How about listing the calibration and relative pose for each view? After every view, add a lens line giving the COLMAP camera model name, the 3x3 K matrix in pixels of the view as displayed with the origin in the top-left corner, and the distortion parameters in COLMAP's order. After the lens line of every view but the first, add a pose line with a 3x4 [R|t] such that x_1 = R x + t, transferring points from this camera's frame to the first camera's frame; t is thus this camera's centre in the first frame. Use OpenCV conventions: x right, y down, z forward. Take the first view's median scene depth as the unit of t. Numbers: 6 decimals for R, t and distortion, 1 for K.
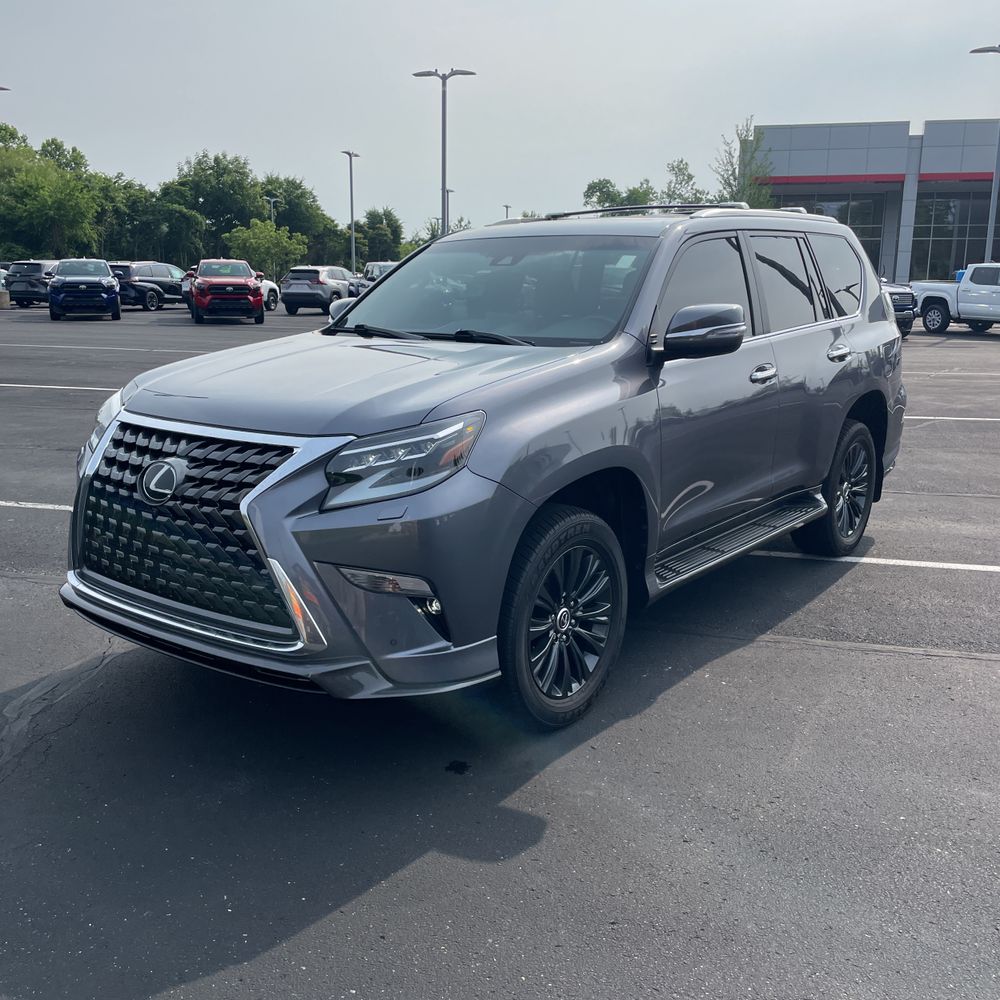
lens RADIAL K [[1000.7, 0, 497.1], [0, 1000.7, 489.2], [0, 0, 1]] dist [0.099352, -0.144808]
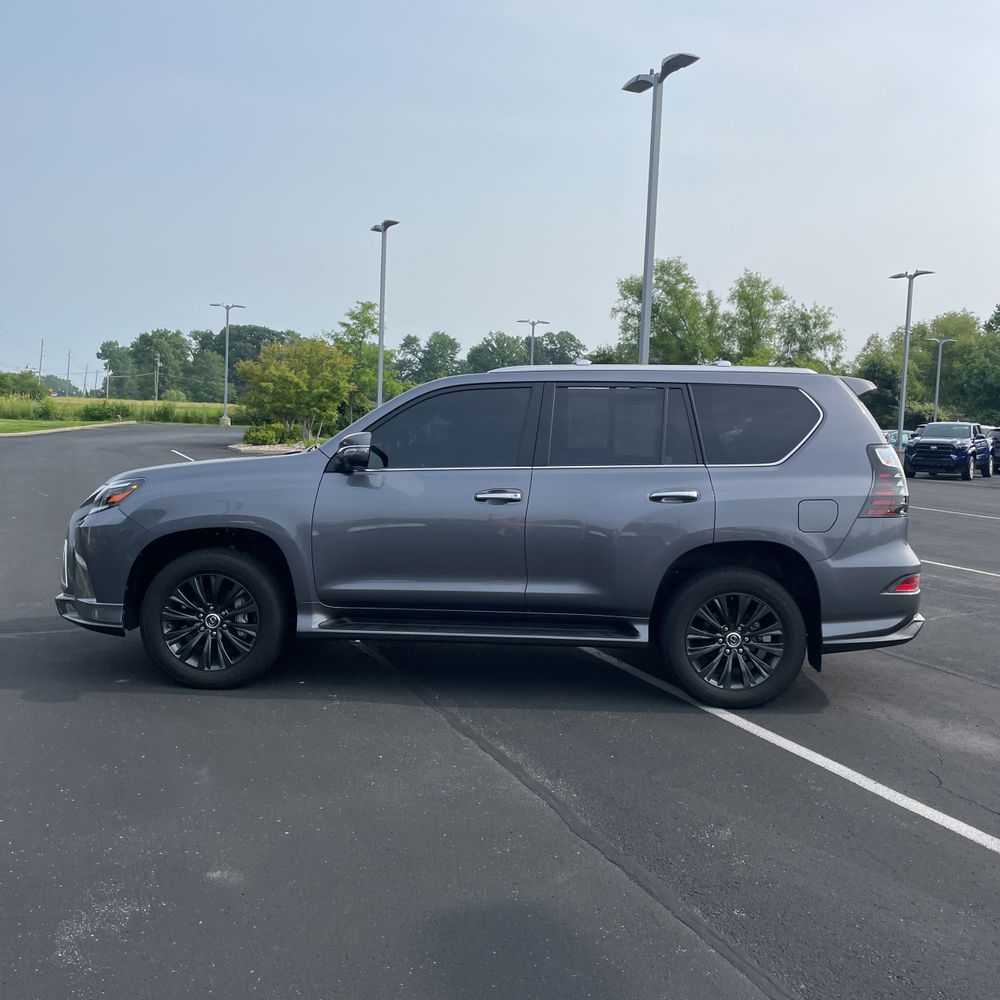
lens RADIAL K [[983.5, 0, 515.3], [0, 983.5, 475.5], [0, 0, 1]] dist [0.112355, -0.147773]
pose [[0.598493, 0.057914, -0.799032, 1.200875], [-0.194650, 0.978008, -0.074911, -0.051880], [0.777121, 0.200365, 0.596604, 0.296418]]
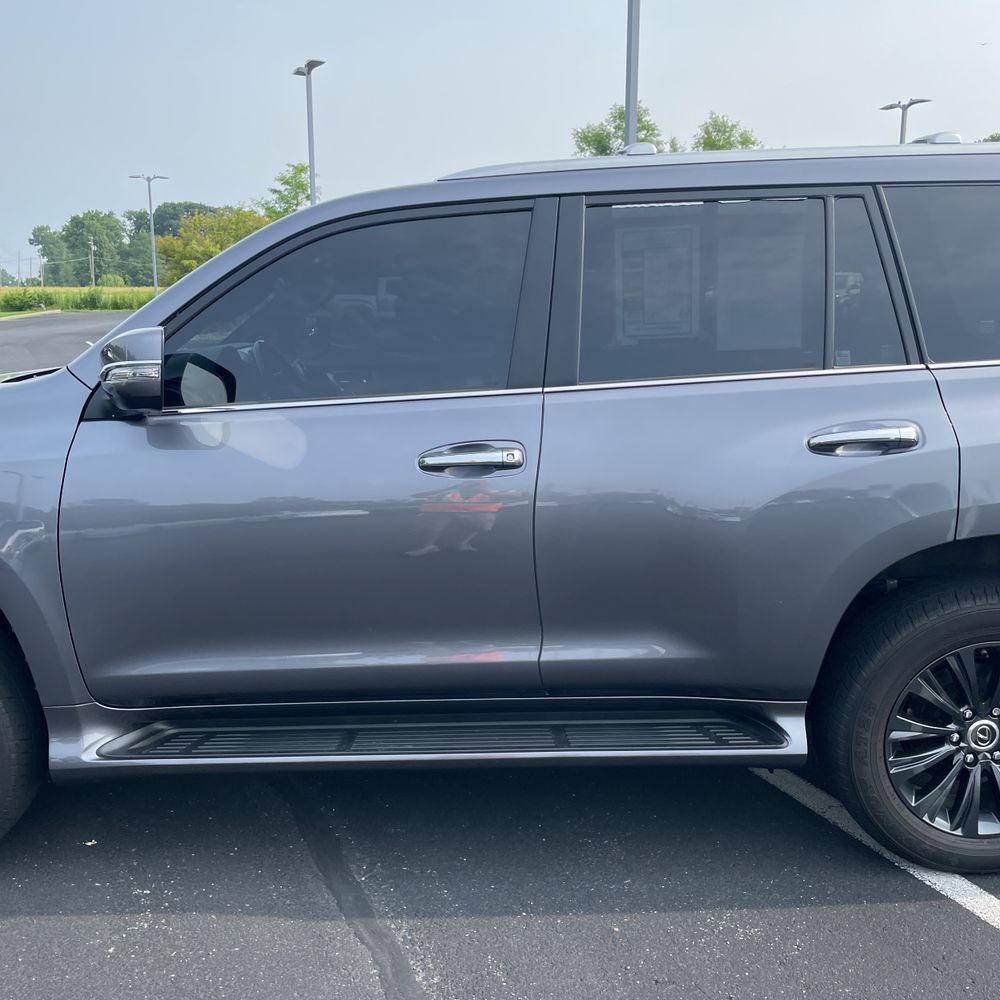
lens RADIAL K [[1003.8, 0, 489.5], [0, 1003.8, 479.2], [0, 0, 1]] dist [0.101190, -0.144782]
pose [[0.614512, 0.130762, -0.777995, 0.683329], [-0.148079, 0.987758, 0.049056, -0.128184], [0.774886, 0.085059, 0.626352, 0.653573]]
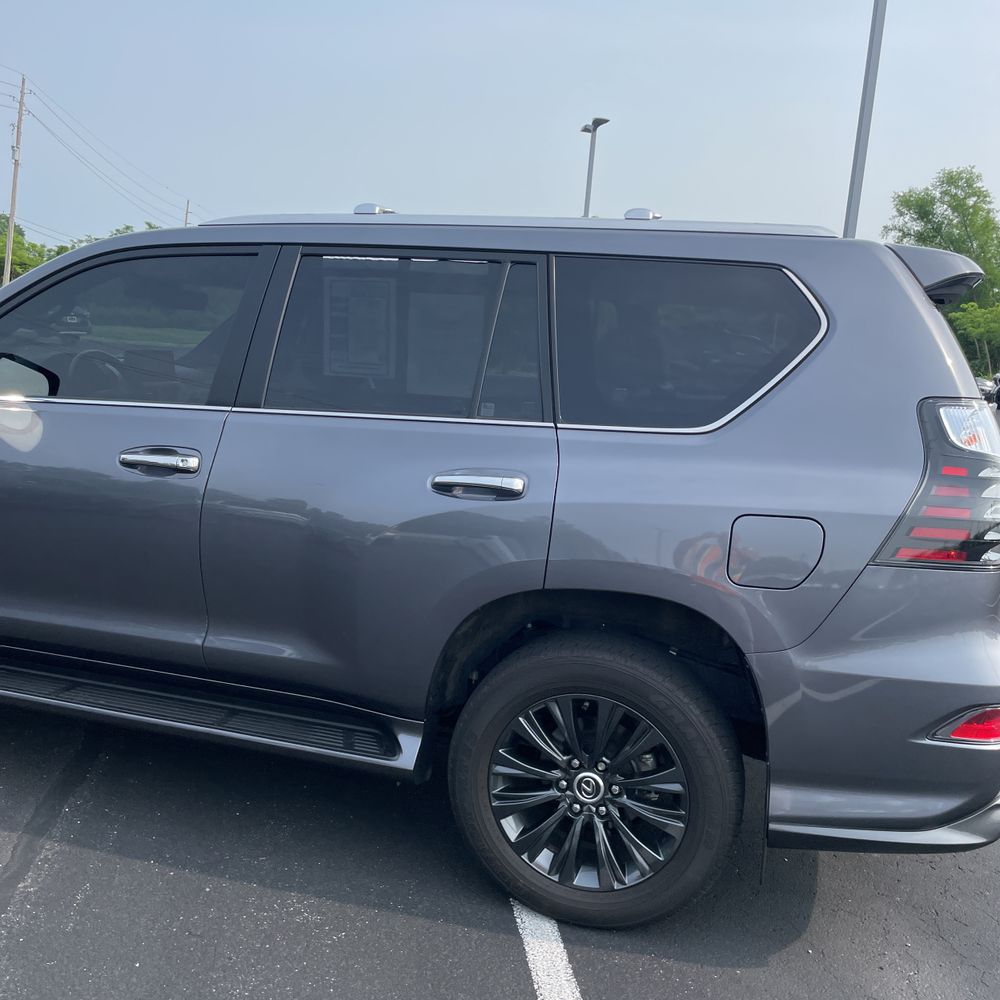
lens RADIAL K [[1000.7, 0, 497.1], [0, 1000.7, 489.2], [0, 0, 1]] dist [0.099352, -0.144808]
pose [[0.366496, 0.161263, -0.916338, 0.913291], [-0.258492, 0.963741, 0.066220, -0.190102], [0.893791, 0.212596, 0.394893, 0.925180]]
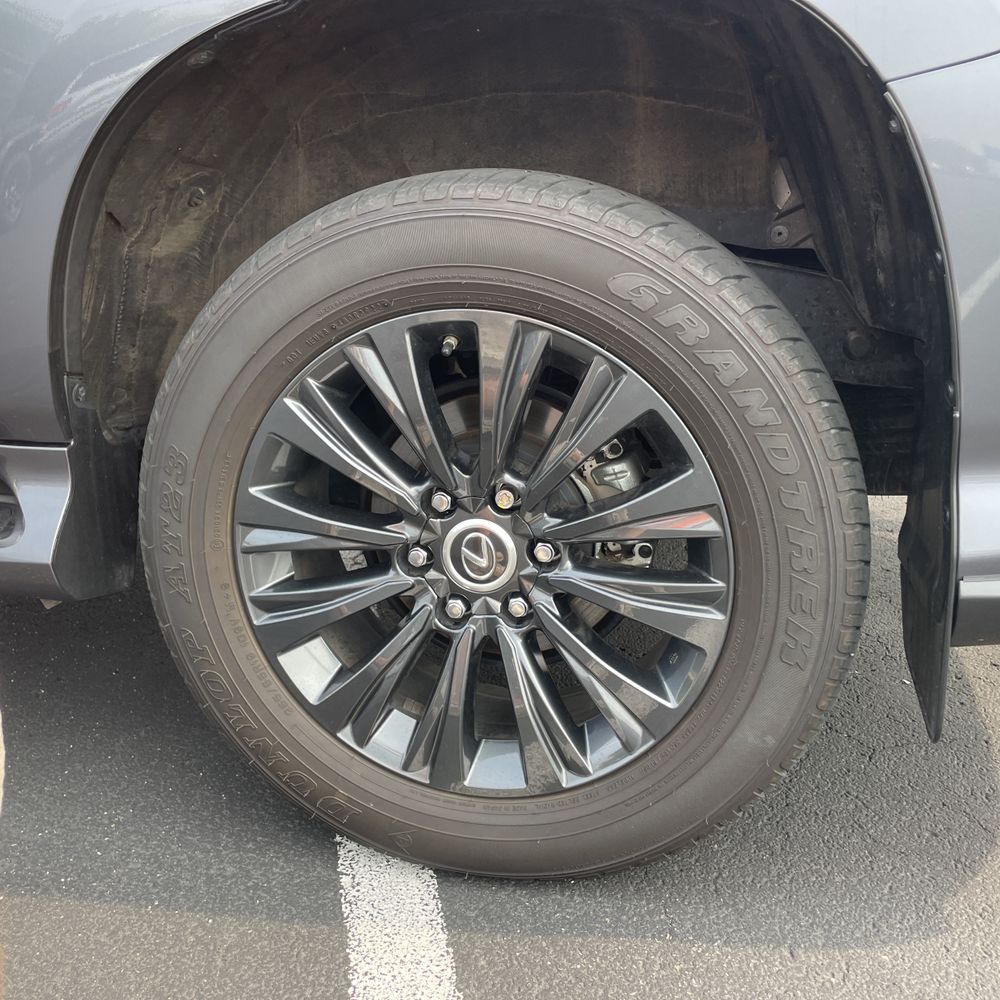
lens RADIAL K [[1003.8, 0, 489.5], [0, 1003.8, 479.2], [0, 0, 1]] dist [0.101190, -0.144782]
pose [[0.410597, 0.224851, -0.883658, 0.631665], [-0.167683, 0.971210, 0.169214, -0.056904], [0.896266, 0.078696, 0.436480, 1.136976]]
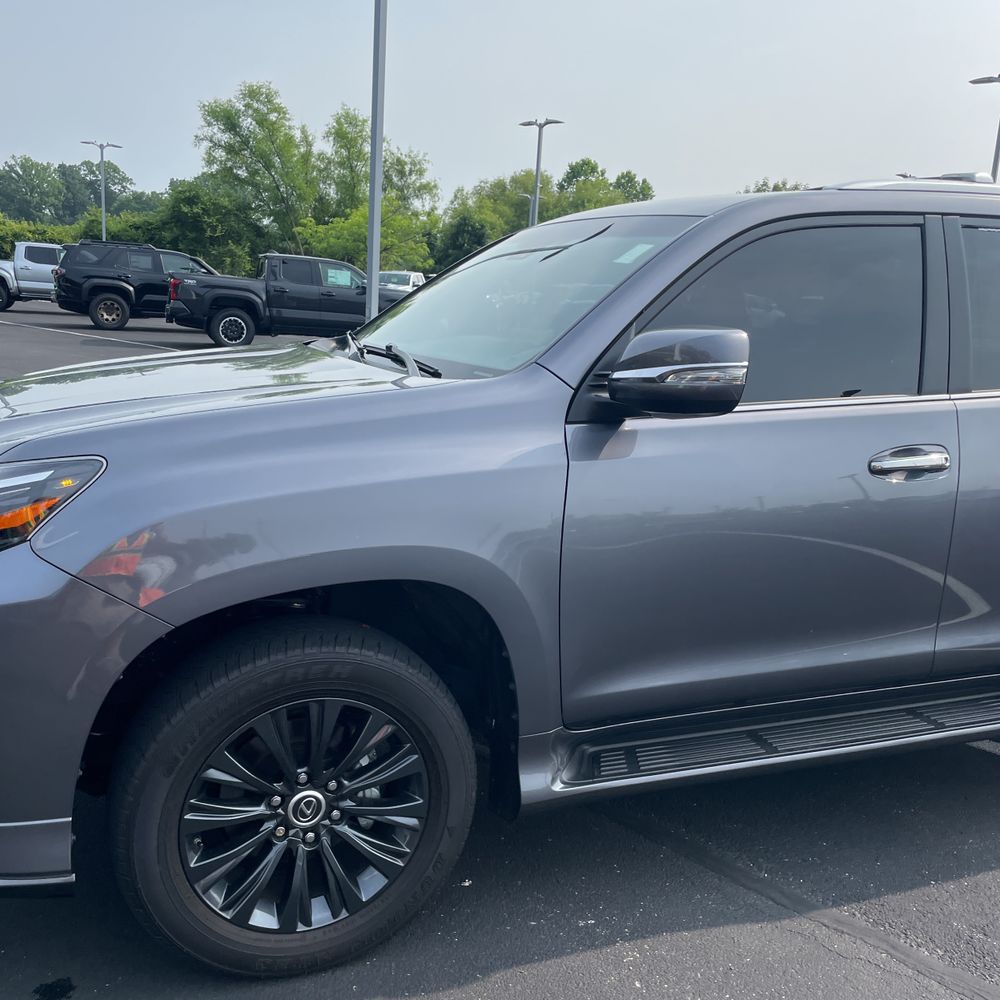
lens RADIAL K [[1000.7, 0, 497.1], [0, 1000.7, 489.2], [0, 0, 1]] dist [0.099352, -0.144808]
pose [[0.860770, 0.137038, -0.490200, 0.339142], [-0.150414, 0.988547, 0.012232, -0.068467], [0.486262, 0.063205, 0.871524, 0.377572]]
